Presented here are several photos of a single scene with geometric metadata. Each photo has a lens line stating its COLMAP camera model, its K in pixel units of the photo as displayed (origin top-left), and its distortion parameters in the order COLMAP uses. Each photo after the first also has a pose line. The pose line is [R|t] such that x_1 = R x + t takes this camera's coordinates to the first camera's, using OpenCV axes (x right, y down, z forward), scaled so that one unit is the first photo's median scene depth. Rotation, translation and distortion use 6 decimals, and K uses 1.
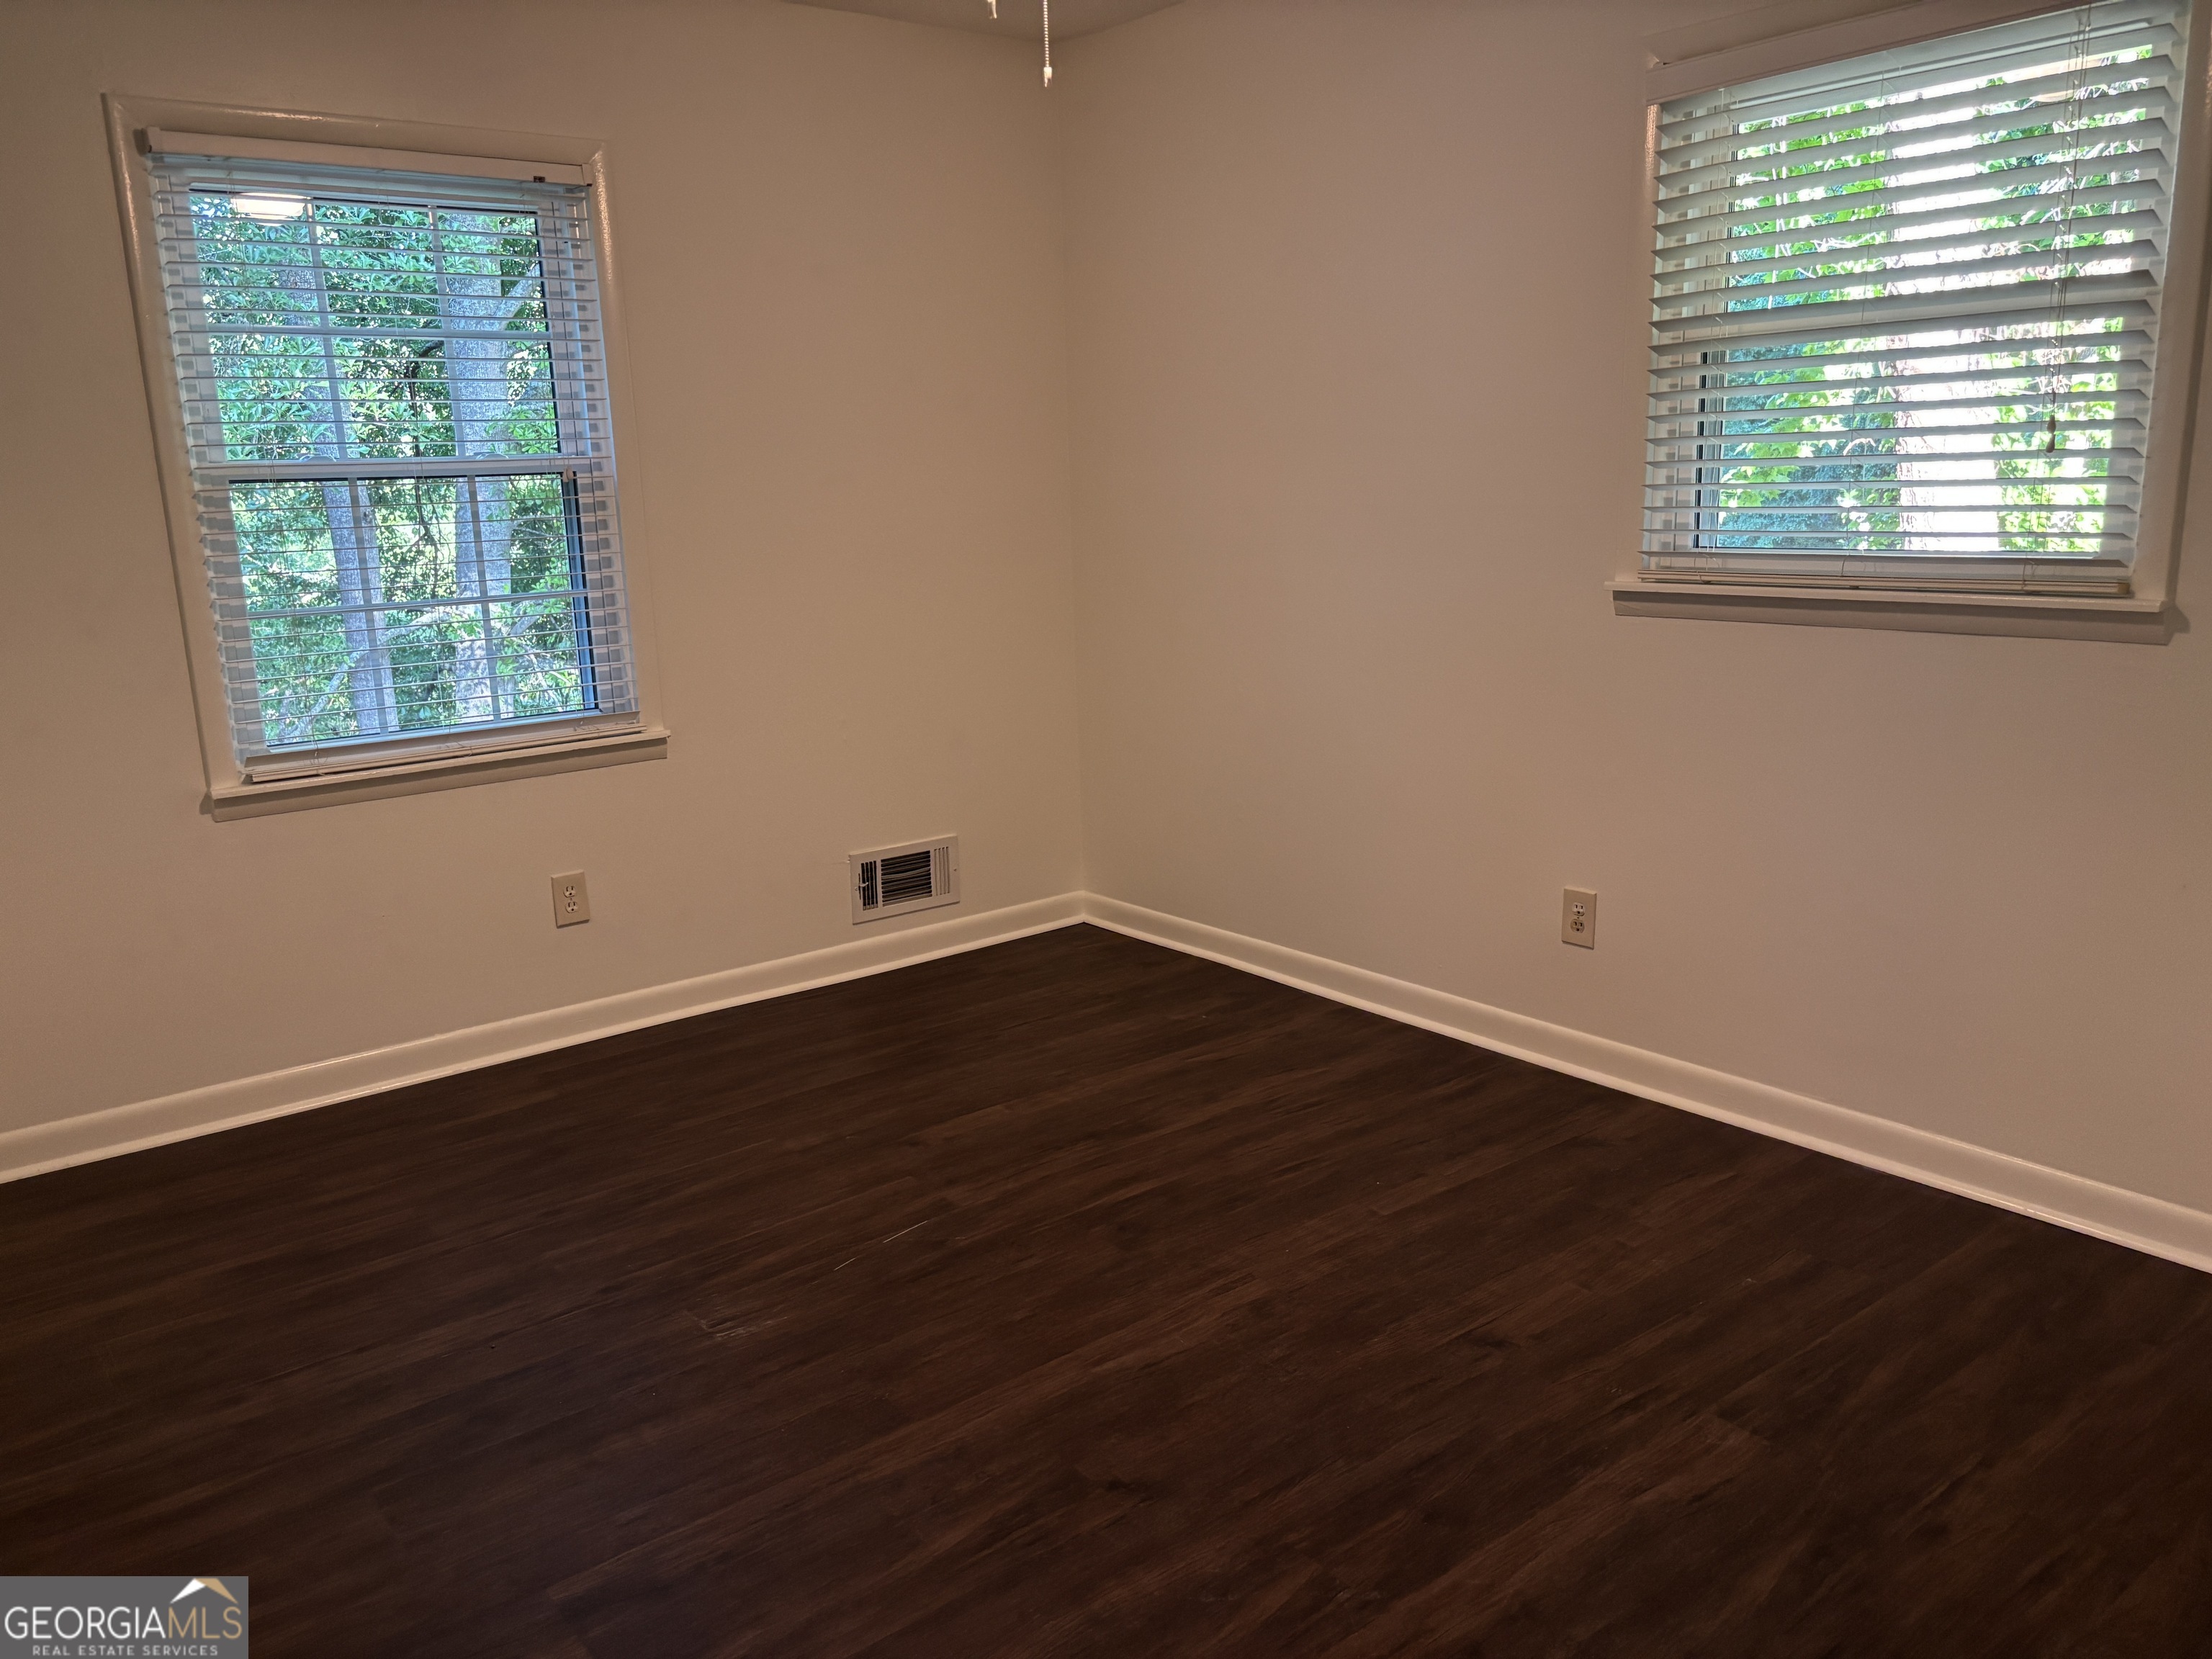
lens RADIAL K [[1660.1, 0, 1106.0], [0, 1660.1, 829.5], [0, 0, 1]] dist [-0.009567, -0.005846]
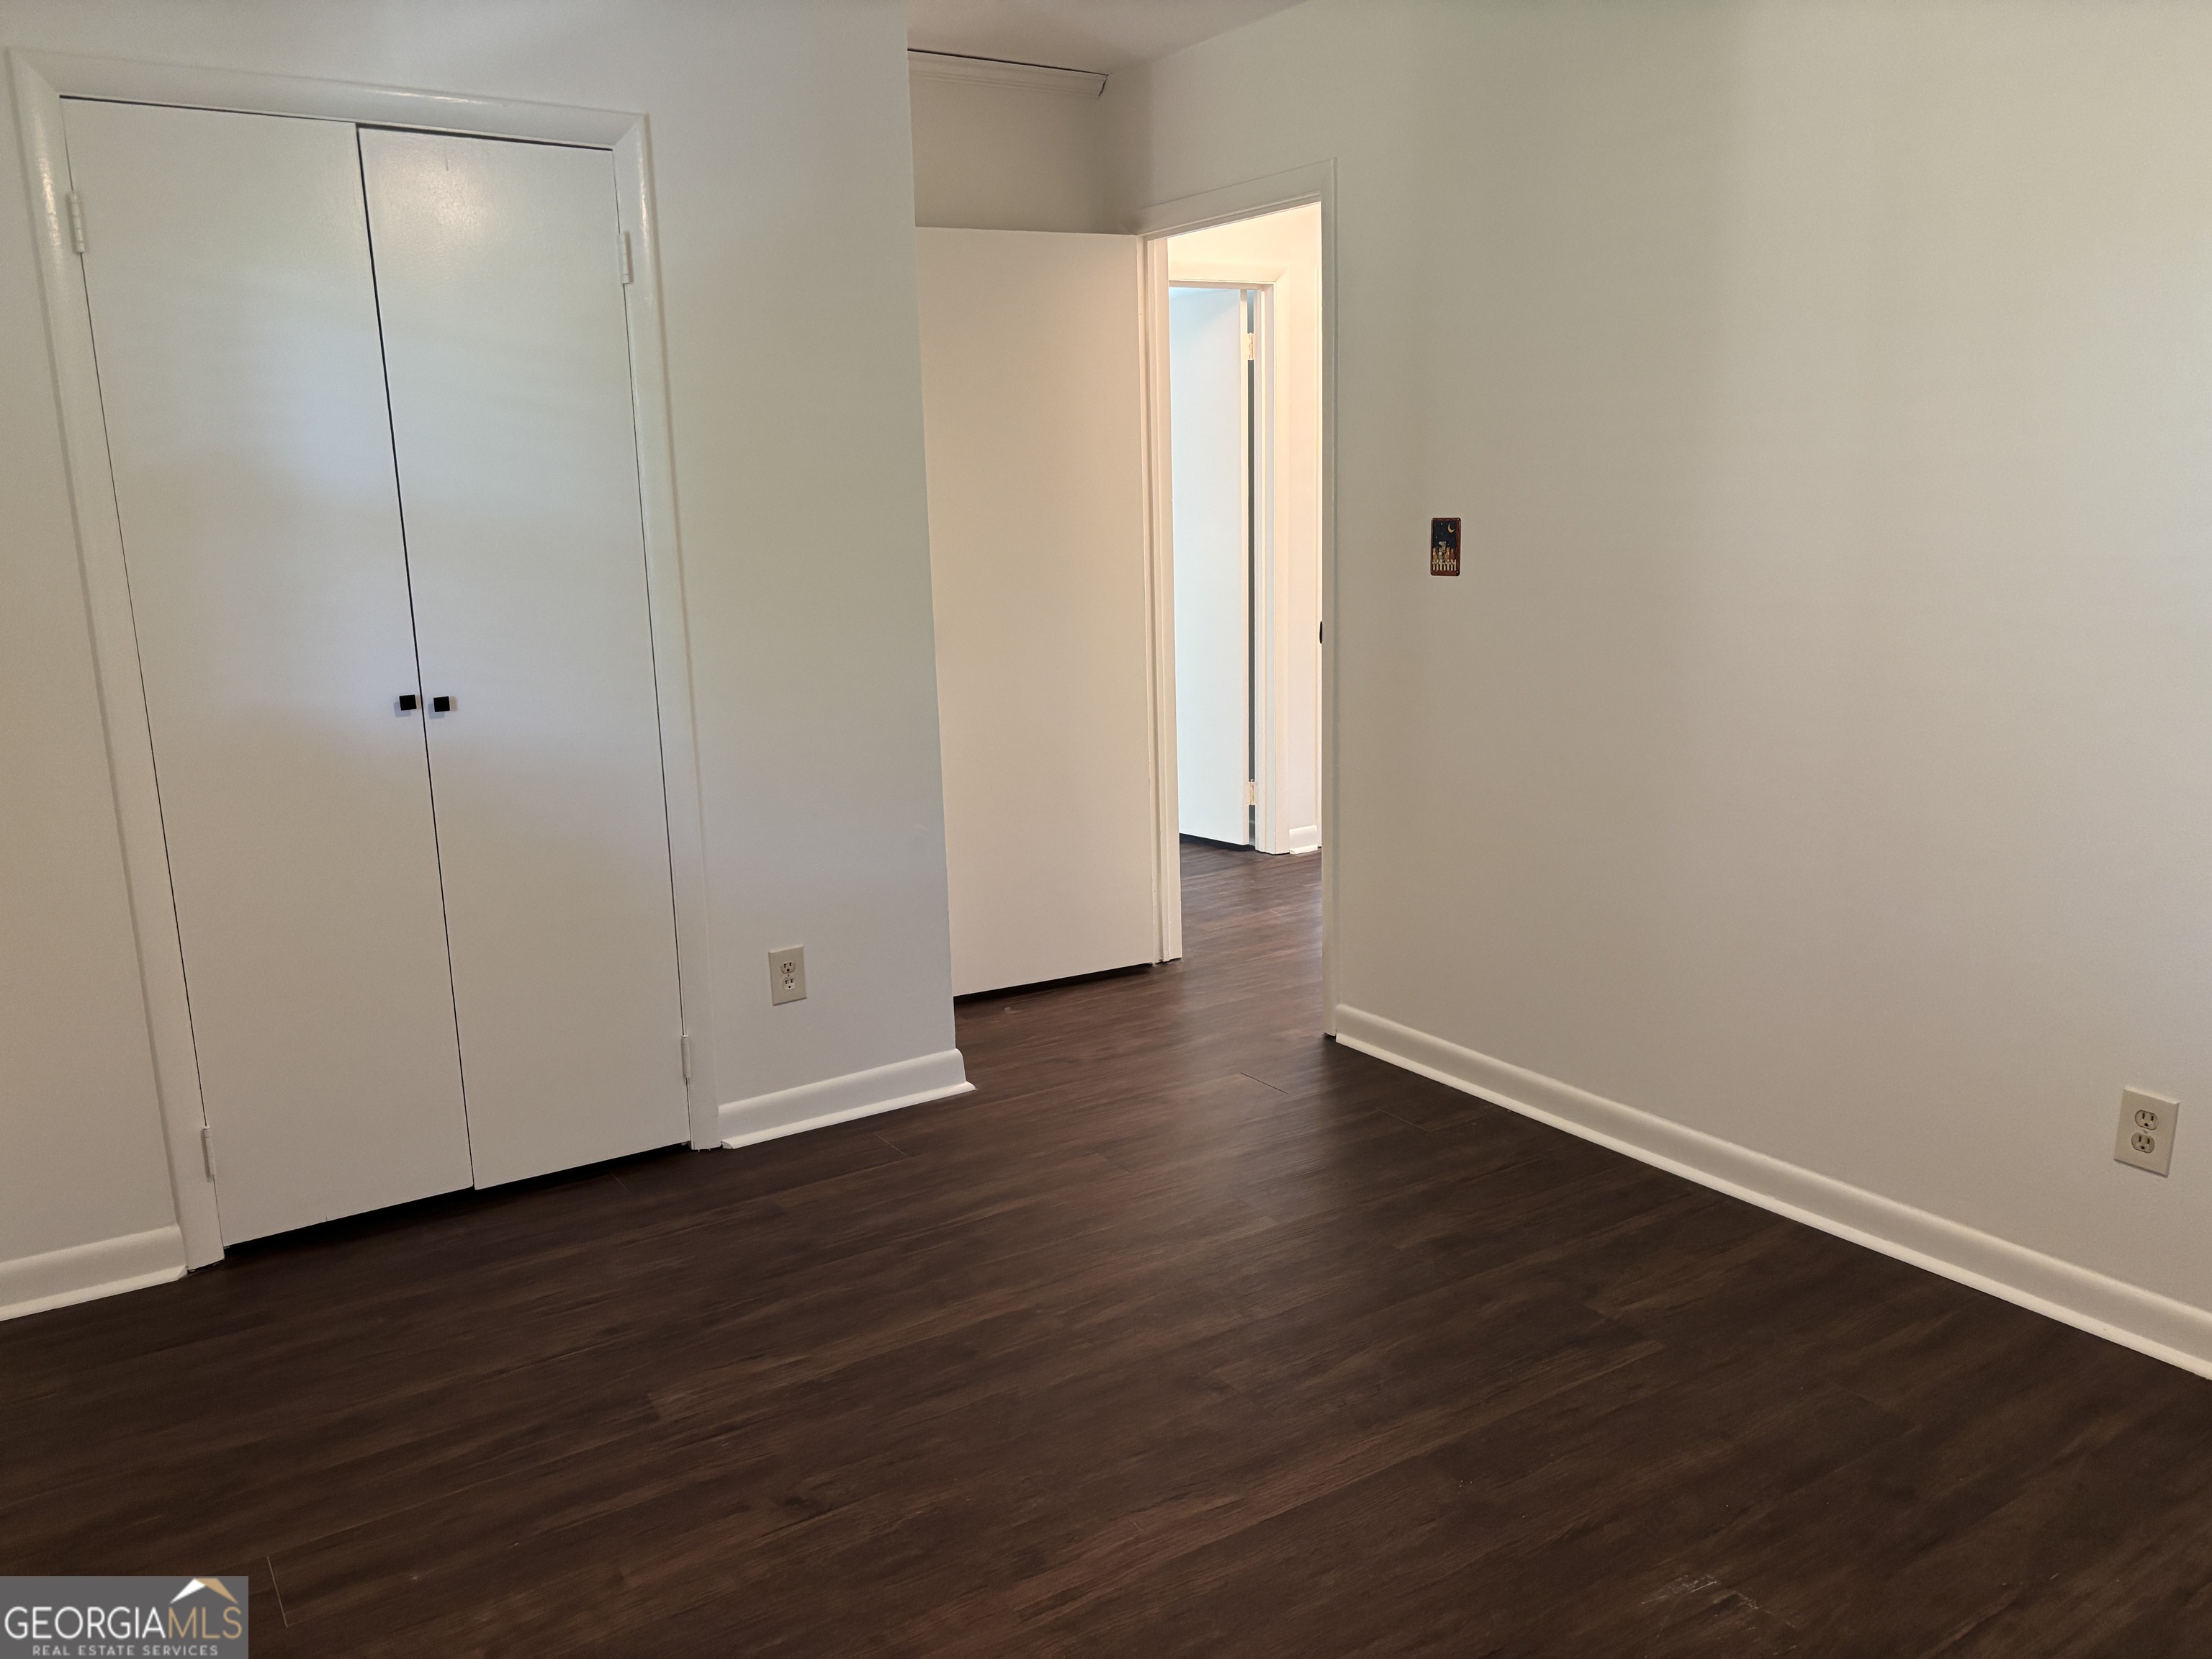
lens RADIAL K [[1679.2, 0, 1100.0], [0, 1679.2, 837.9], [0, 0, 1]] dist [0.025766, 0.002736]
pose [[-0.993762, 0.038283, 0.104745, -0.044366], [0.078272, 0.908461, 0.410574, -0.405117], [-0.079439, 0.416212, -0.905791, 1.752533]]
